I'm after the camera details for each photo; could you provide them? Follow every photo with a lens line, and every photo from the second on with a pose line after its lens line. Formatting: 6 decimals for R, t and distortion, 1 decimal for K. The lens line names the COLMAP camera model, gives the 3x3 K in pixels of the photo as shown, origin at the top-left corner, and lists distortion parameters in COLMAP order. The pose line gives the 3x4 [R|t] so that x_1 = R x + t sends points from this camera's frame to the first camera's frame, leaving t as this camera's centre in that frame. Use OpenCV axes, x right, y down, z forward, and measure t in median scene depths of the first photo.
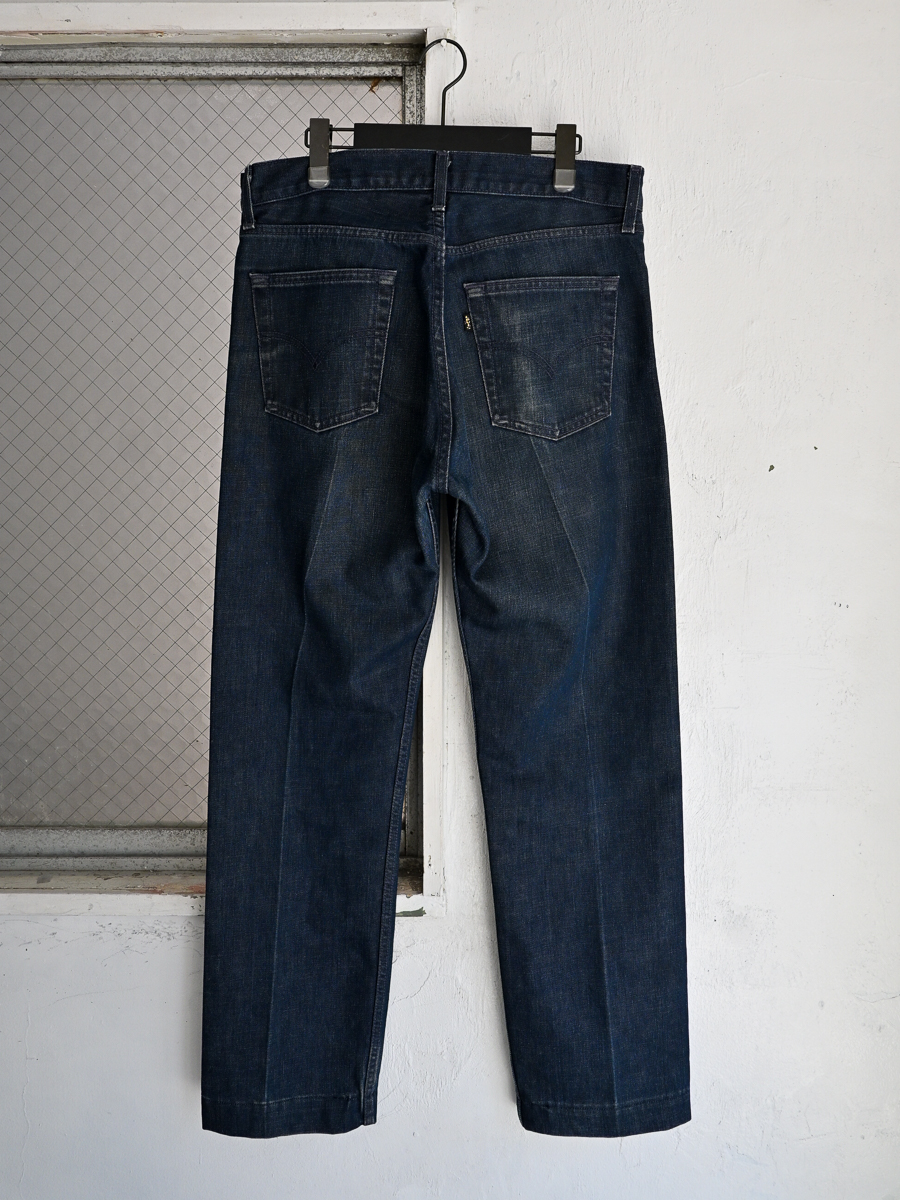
lens RADIAL K [[1195.8, 0, 450.0], [0, 1195.8, 600.0], [0, 0, 1]] dist [0.008733, -0.010717]
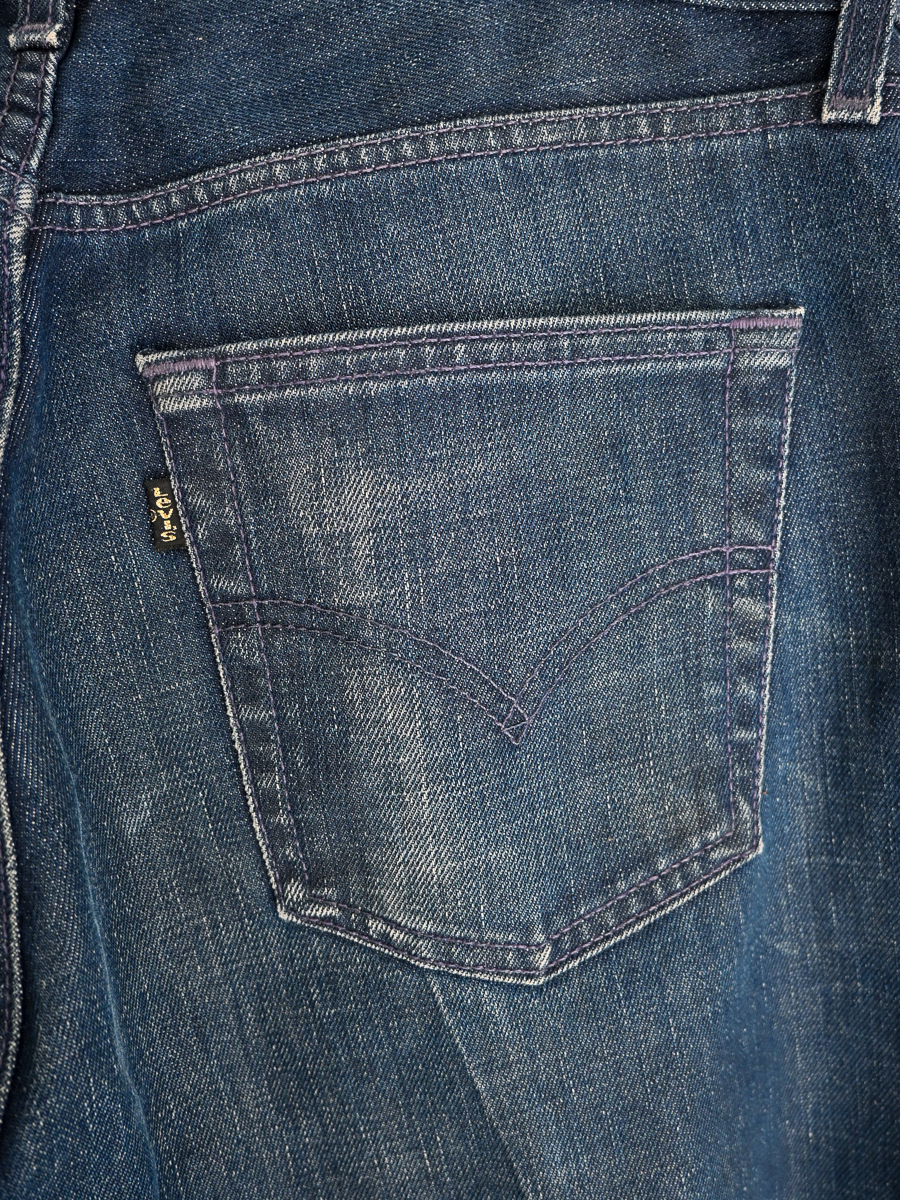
lens RADIAL K [[1195.8, 0, 450.0], [0, 1195.8, 600.0], [0, 0, 1]] dist [0.008733, -0.010717]
pose [[0.997149, 0.004355, -0.075335, 0.089718], [-0.003668, 0.999950, 0.009256, -0.216303], [0.075372, -0.008954, 0.997115, 0.762027]]
